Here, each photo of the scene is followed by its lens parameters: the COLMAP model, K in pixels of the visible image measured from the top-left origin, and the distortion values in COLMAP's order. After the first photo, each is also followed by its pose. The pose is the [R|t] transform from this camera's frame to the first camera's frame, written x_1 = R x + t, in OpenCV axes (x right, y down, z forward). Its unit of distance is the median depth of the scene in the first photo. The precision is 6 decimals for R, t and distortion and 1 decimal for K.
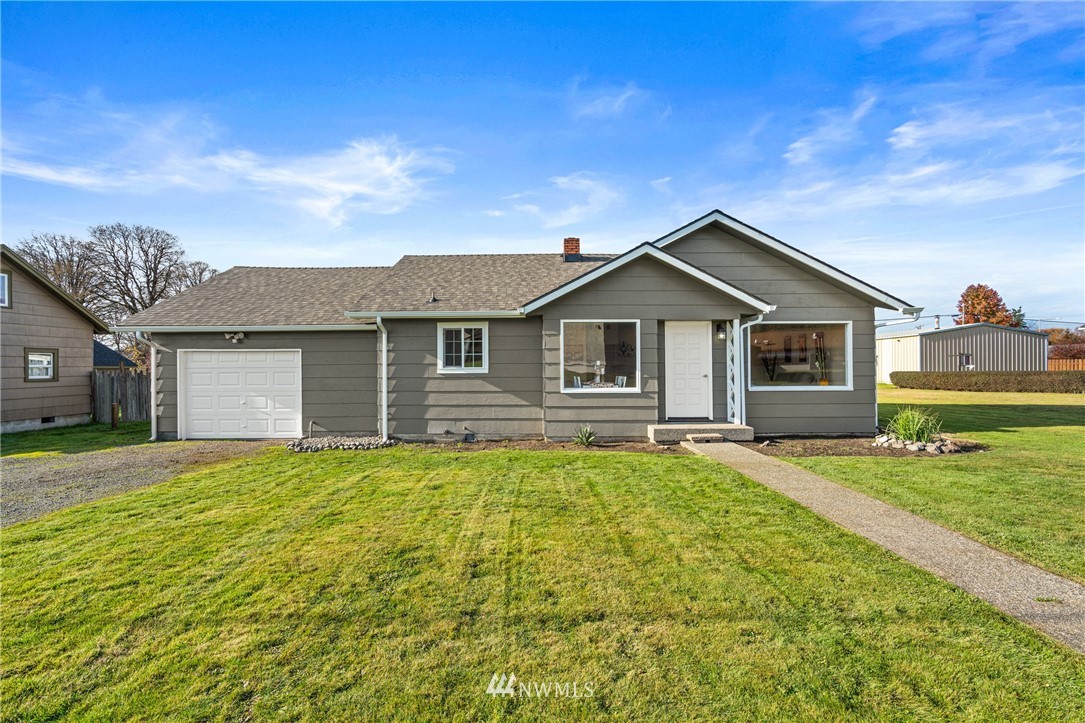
lens RADIAL K [[488.0, 0, 542.6], [0, 488.0, 363.0], [0, 0, 1]] dist [-0.008924, 0.002045]
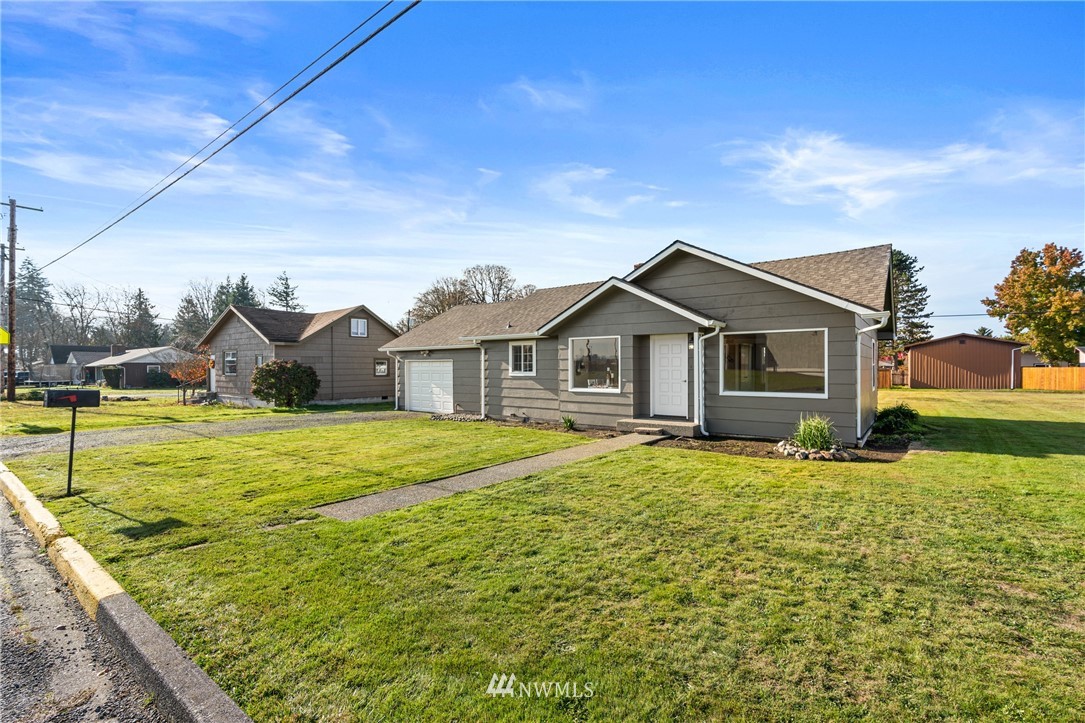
lens RADIAL K [[488.0, 0, 542.1], [0, 488.0, 360.4], [0, 0, 1]] dist [-0.008924, 0.002045]
pose [[0.795805, -0.005432, -0.605529, 0.774581], [0.005977, 0.999982, -0.001114, -0.023233], [0.605524, -0.002732, 0.795822, -0.134194]]
